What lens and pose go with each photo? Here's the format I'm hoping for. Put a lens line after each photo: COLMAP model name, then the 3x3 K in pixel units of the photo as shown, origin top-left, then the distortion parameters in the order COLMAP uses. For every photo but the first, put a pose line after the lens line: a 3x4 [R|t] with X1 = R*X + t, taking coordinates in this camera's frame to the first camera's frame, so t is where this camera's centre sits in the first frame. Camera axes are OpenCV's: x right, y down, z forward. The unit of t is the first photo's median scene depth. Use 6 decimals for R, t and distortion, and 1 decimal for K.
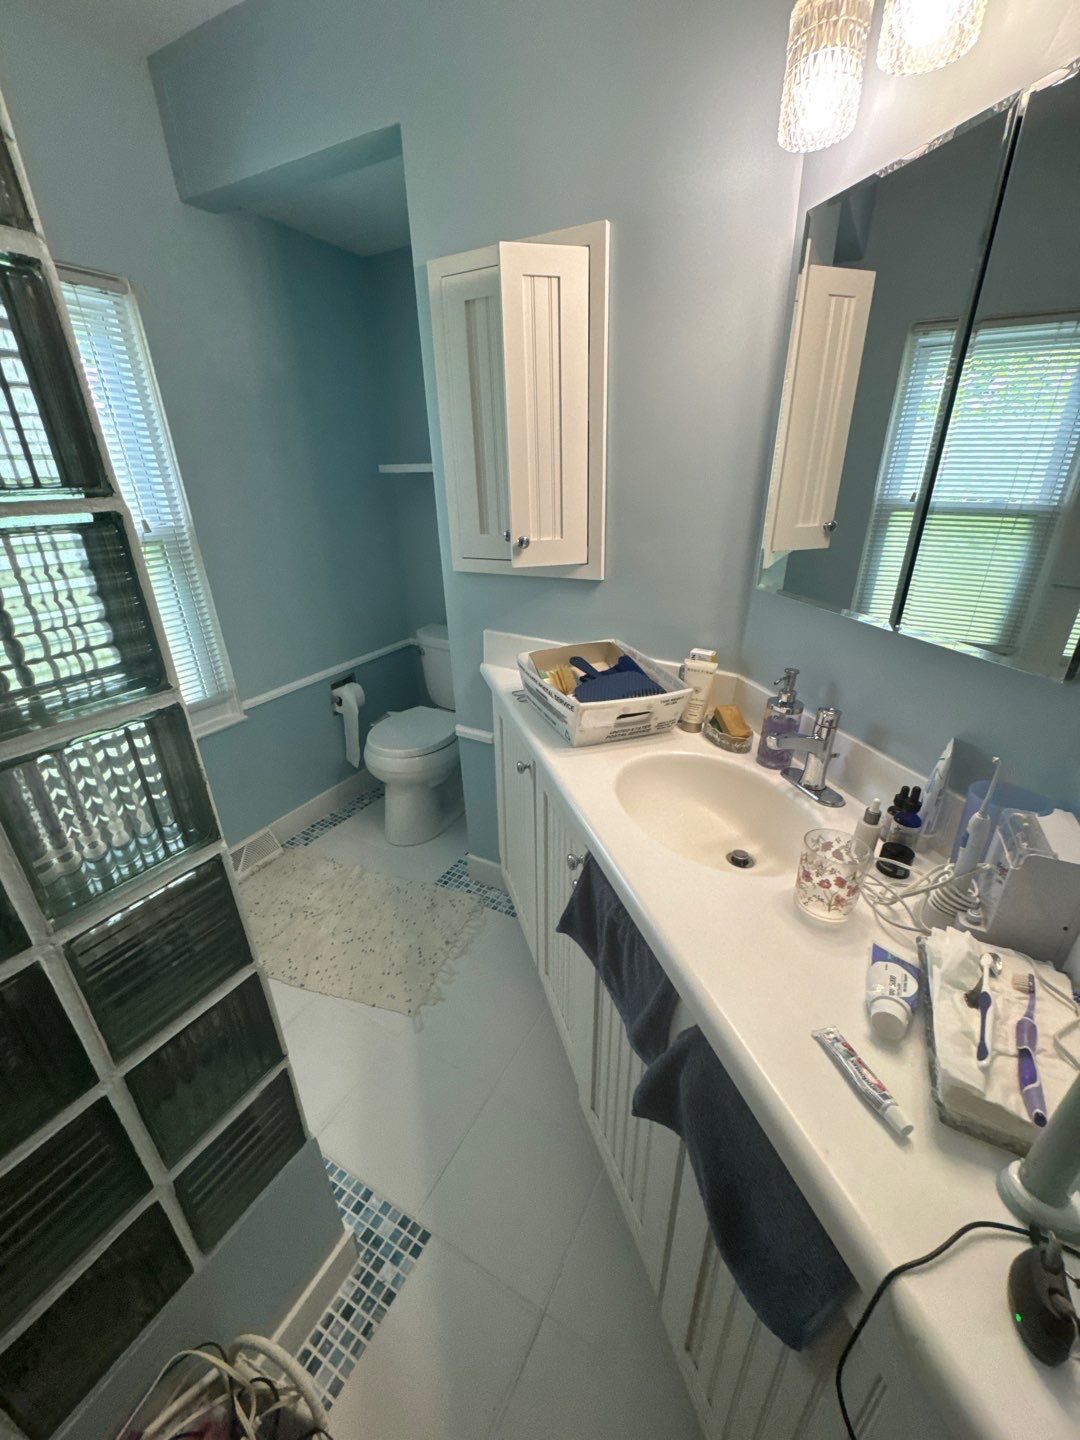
lens RADIAL K [[576.1, 0, 543.6], [0, 576.1, 723.1], [0, 0, 1]] dist [-0.000564, -0.000306]
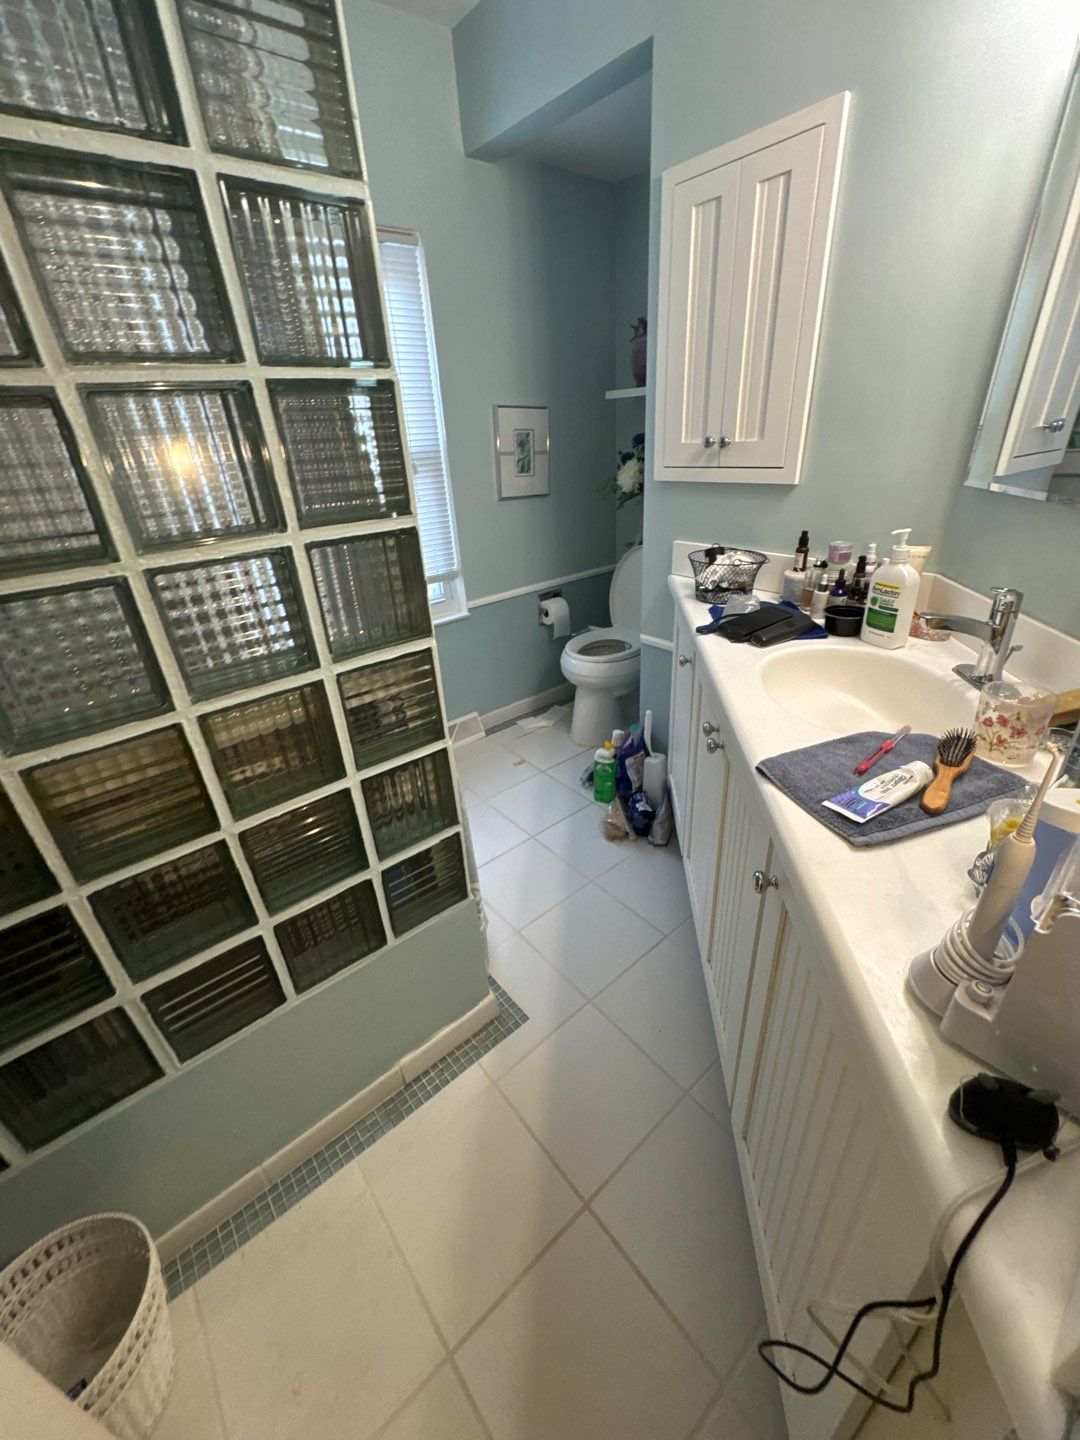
lens RADIAL K [[576.1, 0, 542.0], [0, 576.1, 723.0], [0, 0, 1]] dist [-0.000564, -0.000306]
pose [[0.927644, 0.144553, -0.344356, 0.094308], [-0.119208, 0.988429, 0.093792, 0.116352], [0.353930, -0.045955, 0.934142, -0.105804]]
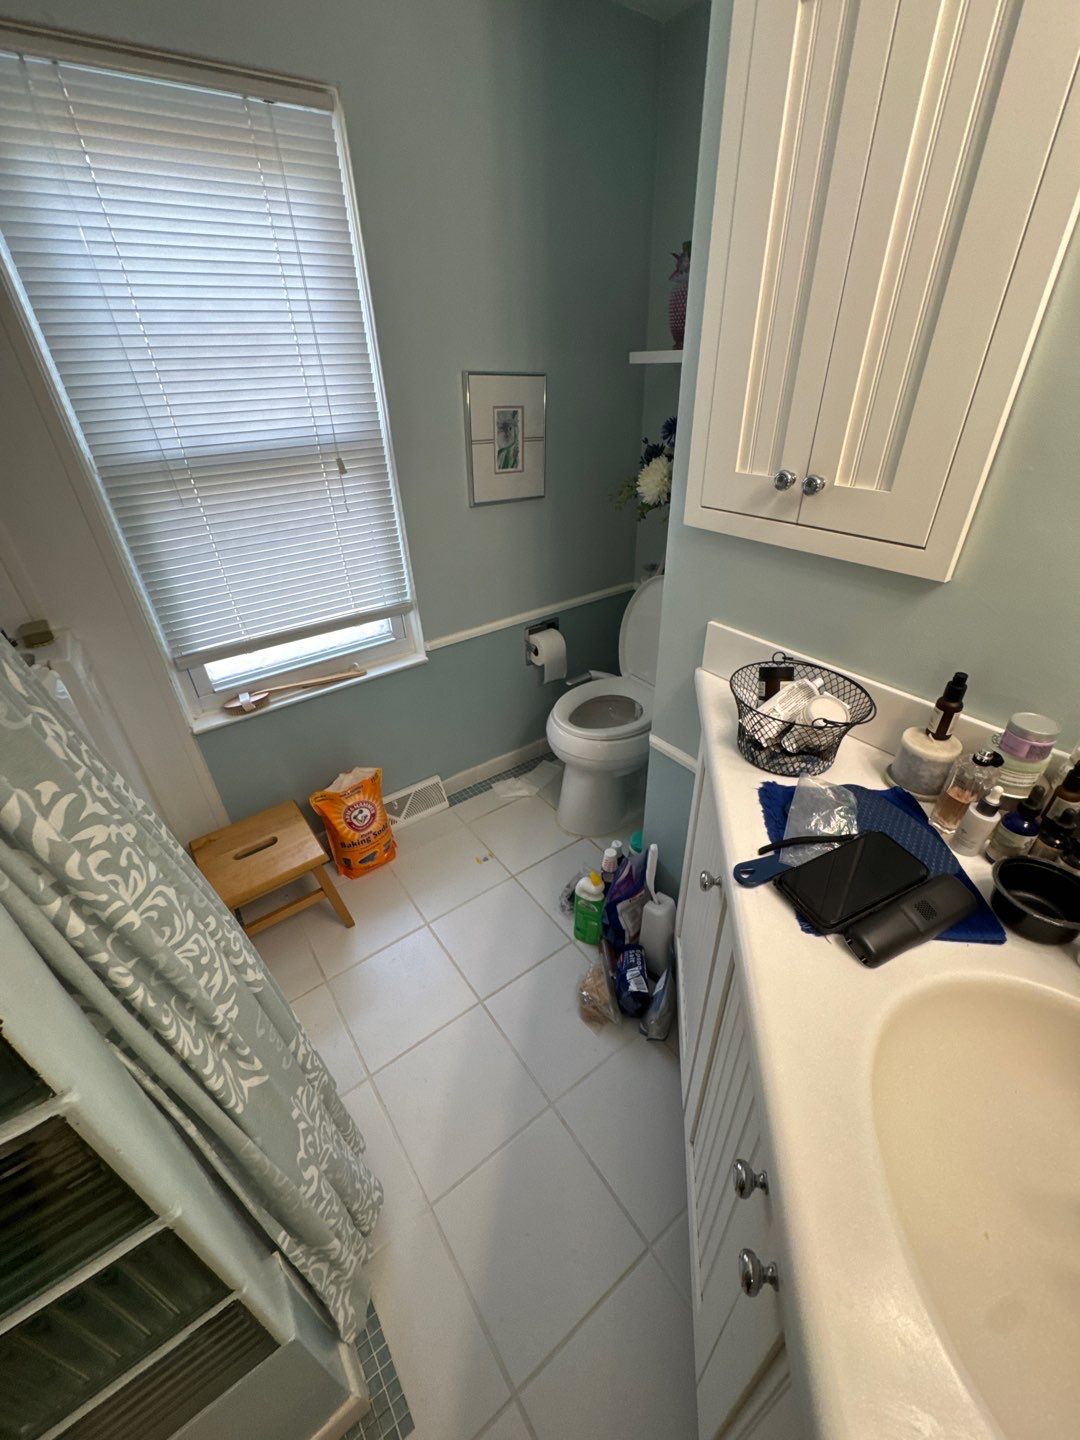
lens RADIAL K [[576.1, 0, 542.2], [0, 576.1, 722.2], [0, 0, 1]] dist [-0.000564, -0.000306]
pose [[0.903659, 0.225947, -0.363797, -0.012398], [-0.168630, 0.968598, 0.182707, -0.153337], [0.393655, -0.103758, 0.913384, 0.341638]]
